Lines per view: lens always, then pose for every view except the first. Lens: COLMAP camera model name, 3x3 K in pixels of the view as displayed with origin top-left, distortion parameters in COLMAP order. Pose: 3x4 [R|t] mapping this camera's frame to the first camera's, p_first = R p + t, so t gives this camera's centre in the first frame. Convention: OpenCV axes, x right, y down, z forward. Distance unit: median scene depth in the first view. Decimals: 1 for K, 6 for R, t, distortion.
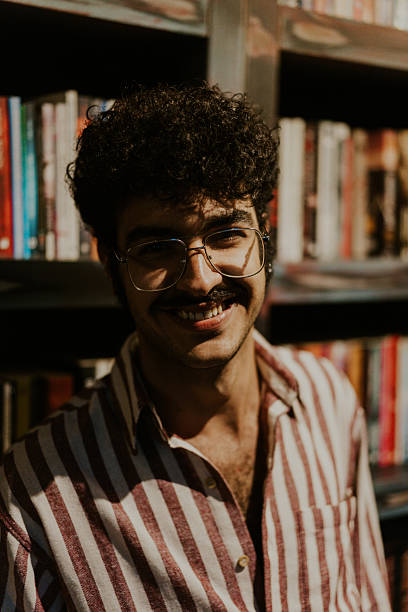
lens RADIAL K [[1010.5, 0, 204.0], [0, 1010.5, 306.0], [0, 0, 1]] dist [0.194739, 0.036110]
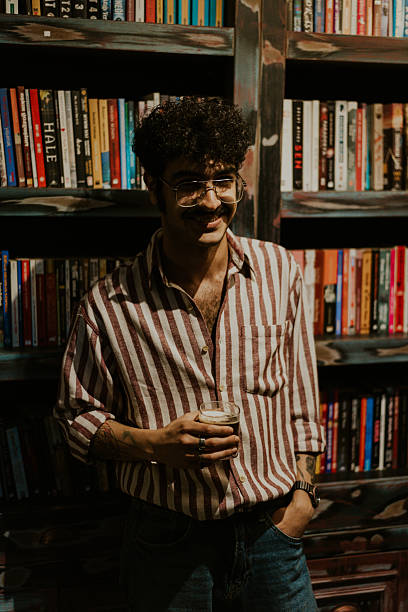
lens RADIAL K [[1010.5, 0, 204.0], [0, 1010.5, 306.0], [0, 0, 1]] dist [0.194739, 0.036110]
pose [[0.938894, 0.031612, -0.342753, 0.599738], [-0.016579, 0.998771, 0.046702, 0.075733], [0.343808, -0.038165, 0.938264, -0.664655]]
